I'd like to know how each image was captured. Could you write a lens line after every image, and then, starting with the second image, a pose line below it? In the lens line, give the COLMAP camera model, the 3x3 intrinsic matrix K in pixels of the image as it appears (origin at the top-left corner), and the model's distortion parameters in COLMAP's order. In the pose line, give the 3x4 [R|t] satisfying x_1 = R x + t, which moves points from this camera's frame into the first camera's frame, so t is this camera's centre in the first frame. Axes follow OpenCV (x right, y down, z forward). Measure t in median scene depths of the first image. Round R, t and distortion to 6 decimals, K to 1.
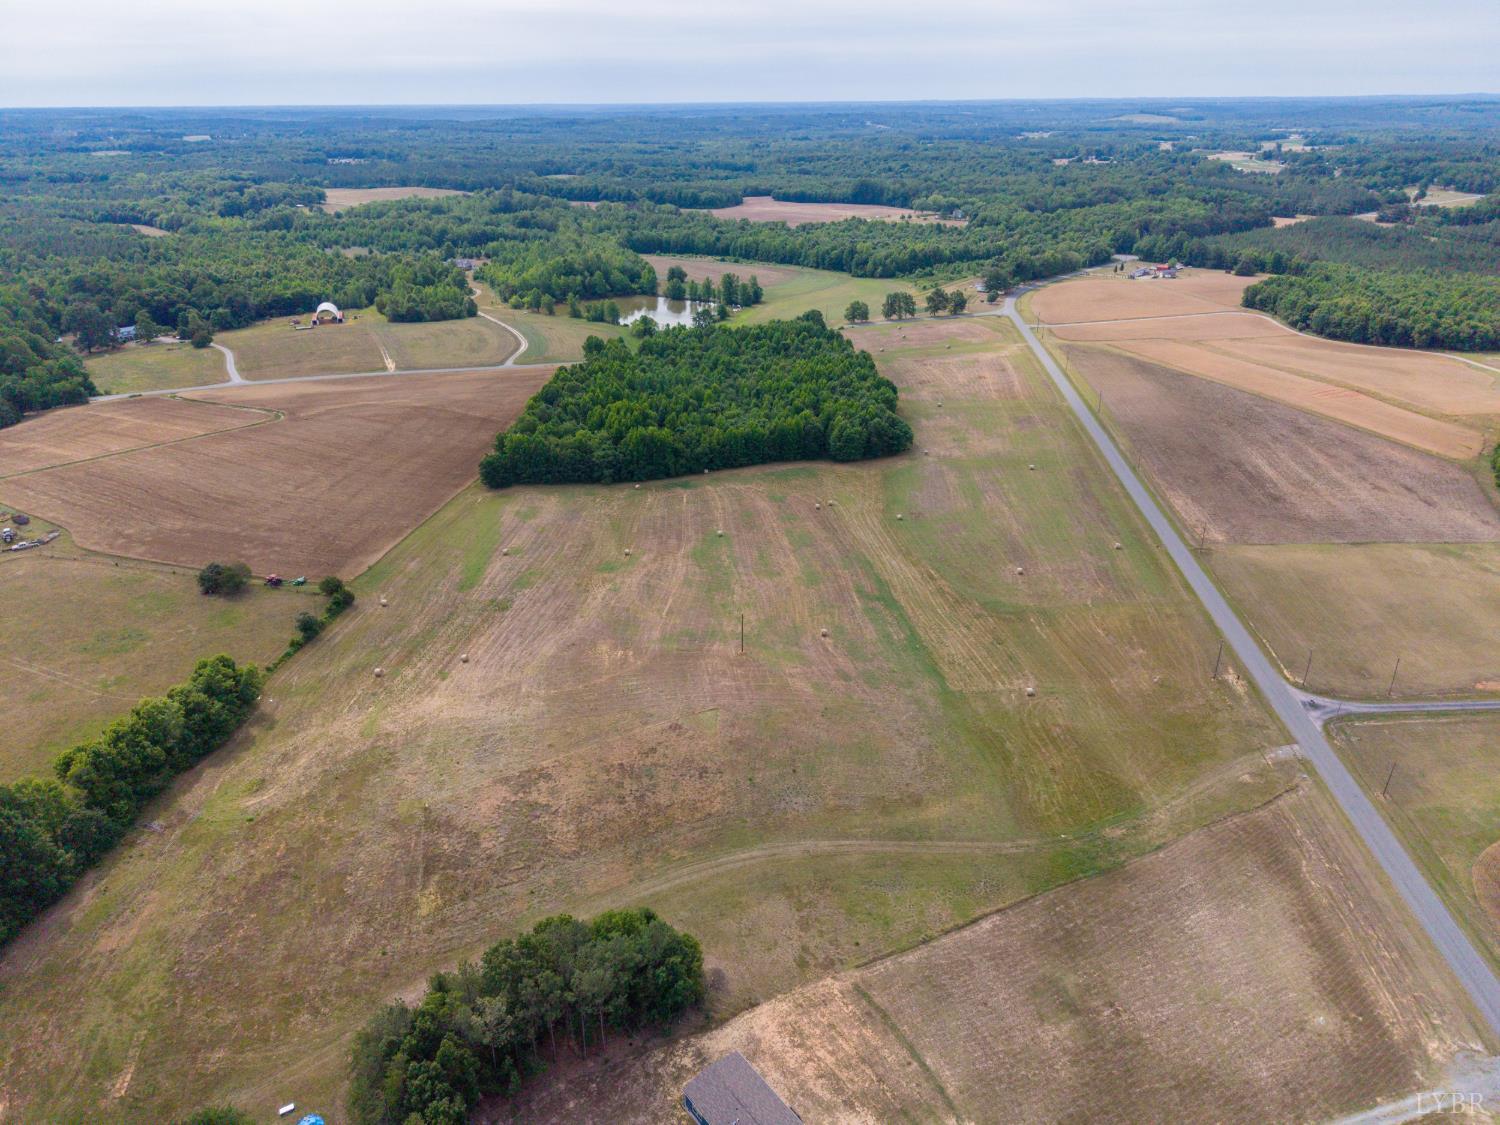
lens RADIAL K [[1000.4, 0, 752.8], [0, 1000.4, 564.6], [0, 0, 1]] dist [0.019947, -0.015621]
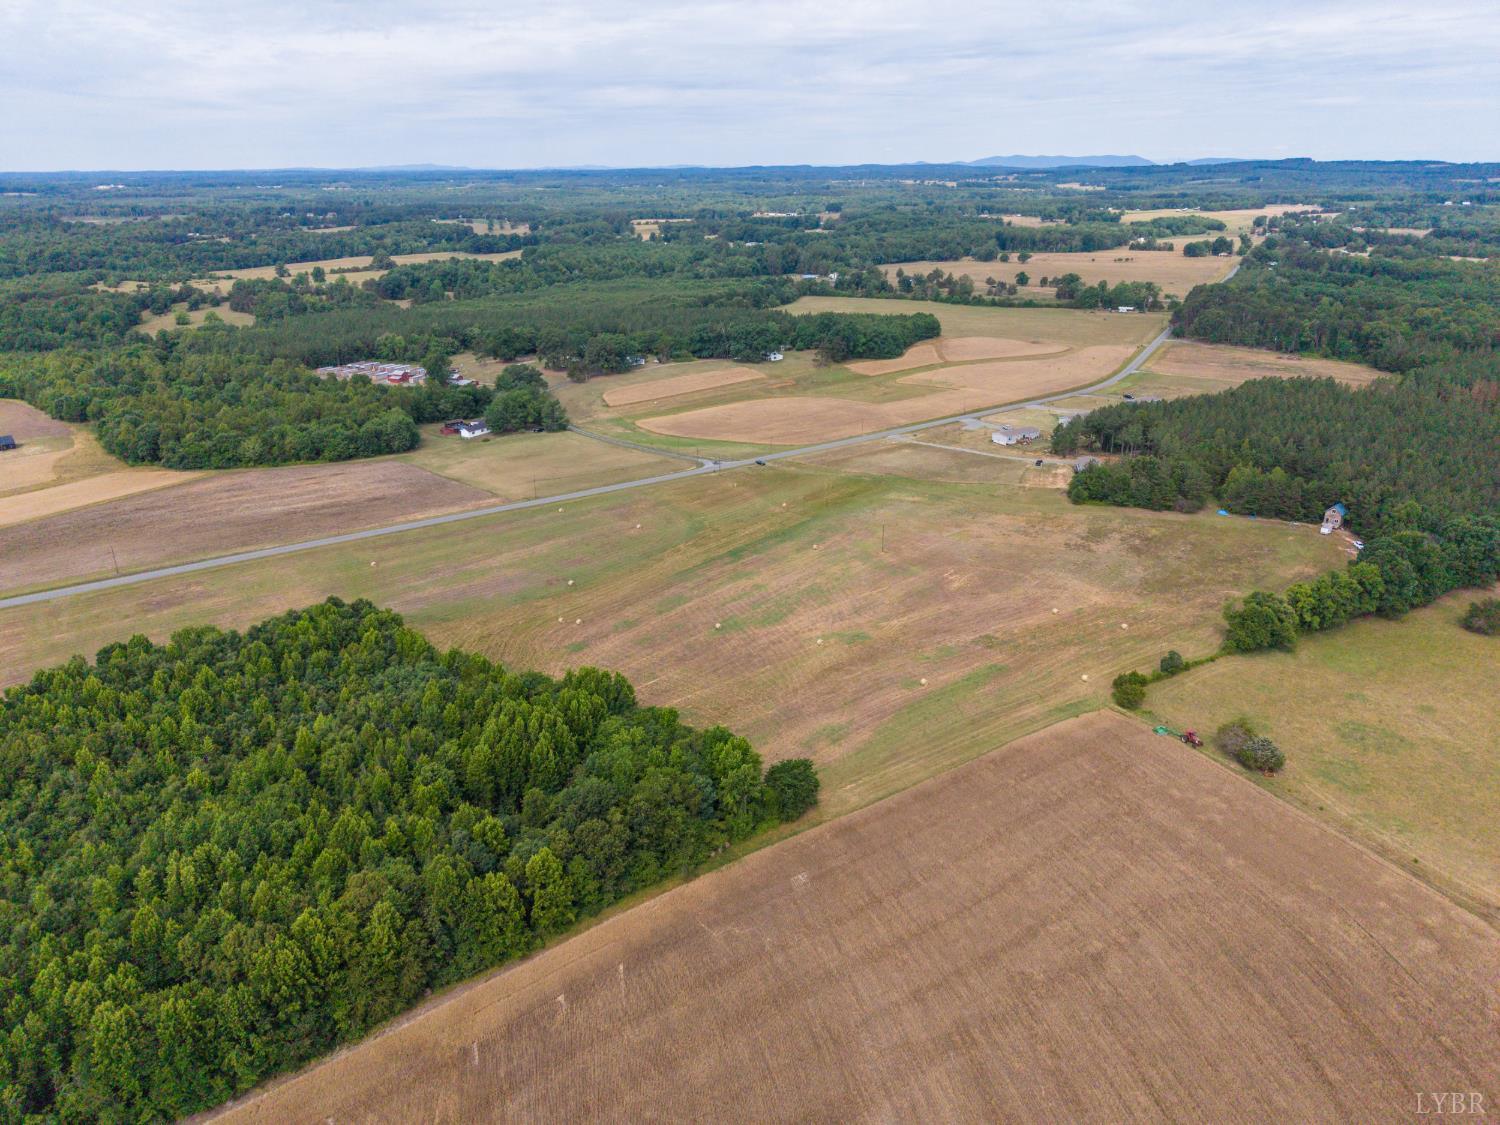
lens RADIAL K [[1000.4, 0, 749.6], [0, 1000.4, 562.5], [0, 0, 1]] dist [0.019947, -0.015621]
pose [[-0.635733, -0.274725, 0.721366, -0.750325], [0.334386, 0.744272, 0.578140, -0.641701], [-0.695722, 0.608757, -0.381294, 1.385420]]
